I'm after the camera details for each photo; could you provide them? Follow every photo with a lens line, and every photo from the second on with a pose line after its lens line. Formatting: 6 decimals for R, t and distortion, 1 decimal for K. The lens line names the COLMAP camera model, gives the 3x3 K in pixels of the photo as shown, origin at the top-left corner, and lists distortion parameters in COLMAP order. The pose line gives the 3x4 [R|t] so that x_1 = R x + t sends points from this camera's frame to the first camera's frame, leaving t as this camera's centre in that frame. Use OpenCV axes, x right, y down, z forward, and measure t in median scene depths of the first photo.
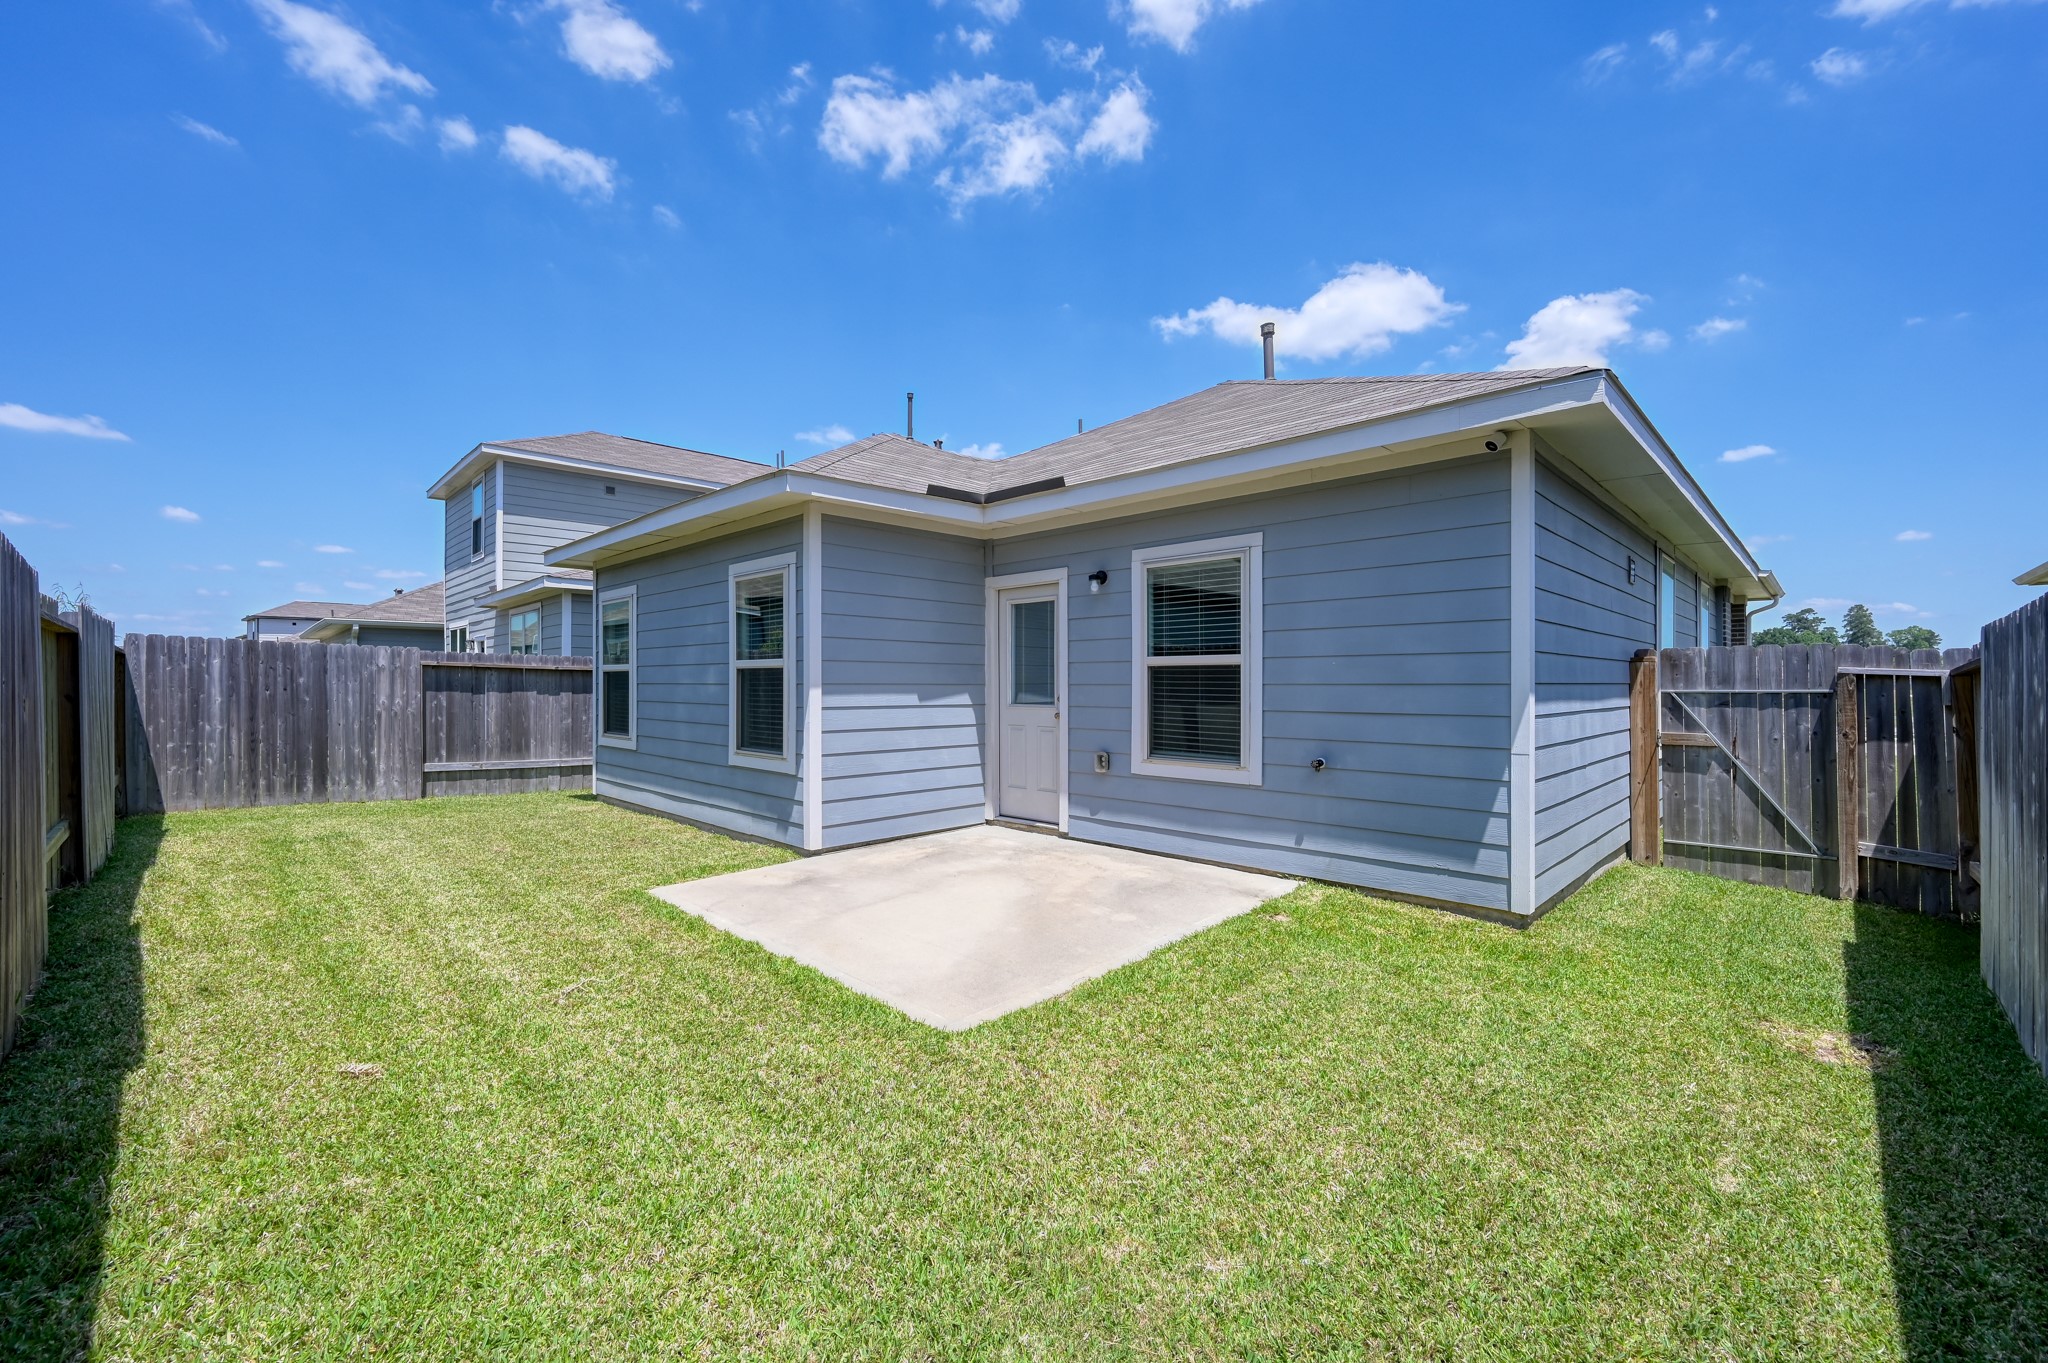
lens RADIAL K [[837.7, 0, 1028.5], [0, 837.7, 678.4], [0, 0, 1]] dist [-0.003411, 0.000515]
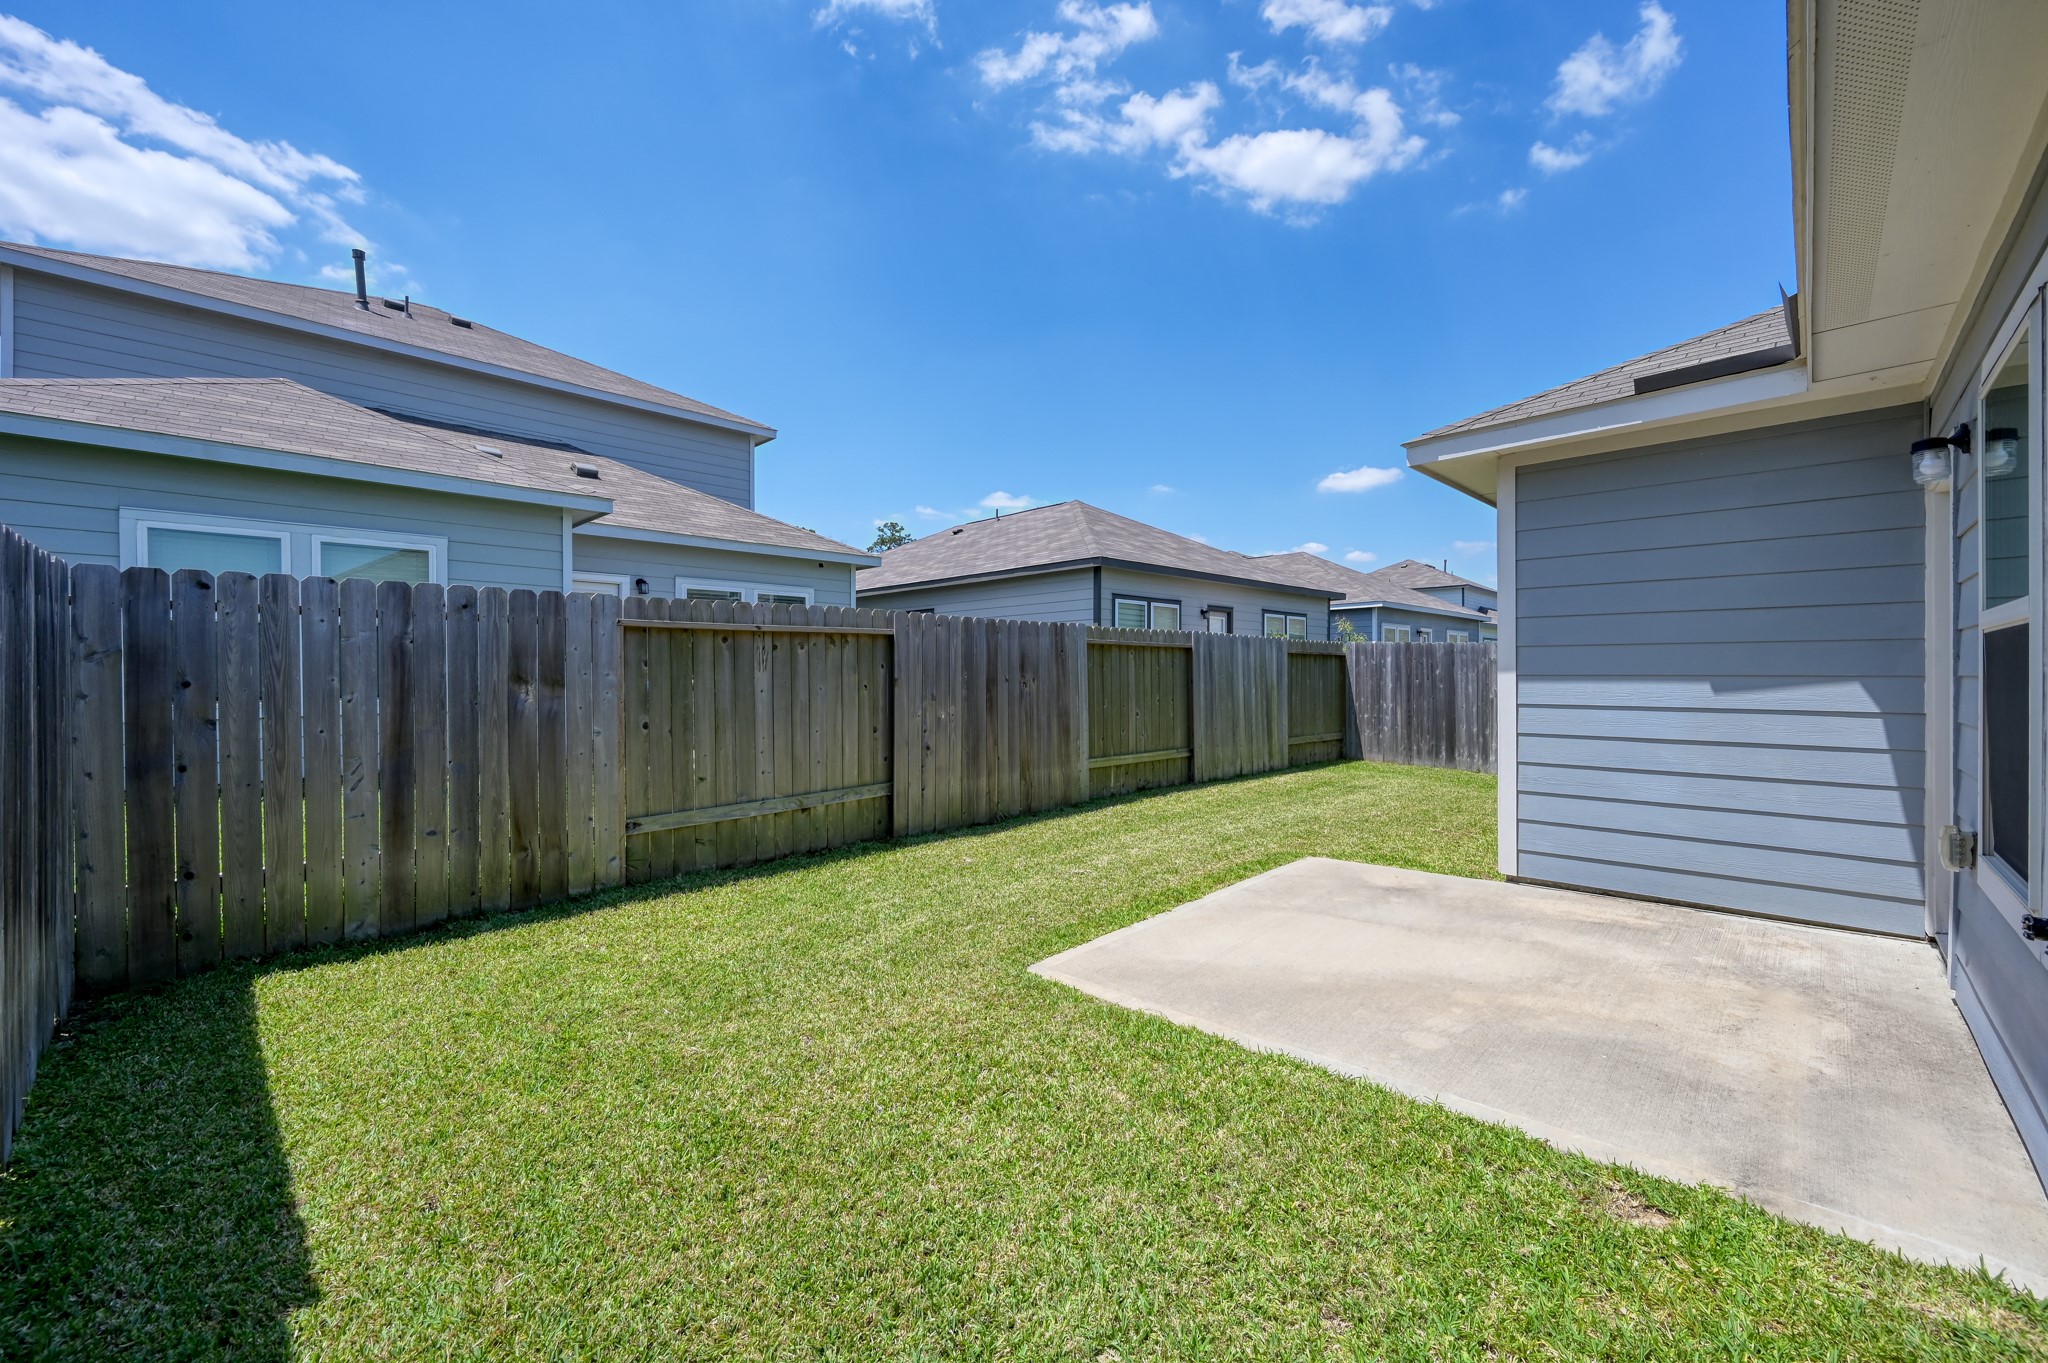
lens RADIAL K [[810.6, 0, 1018.4], [0, 810.6, 680.3], [0, 0, 1]] dist [-0.000647, 0.000024]
pose [[-0.009327, 0.007377, -0.999929, 0.556062], [0.009289, 0.999930, 0.007291, 0.000930], [0.999913, -0.009220, -0.009395, 0.523819]]
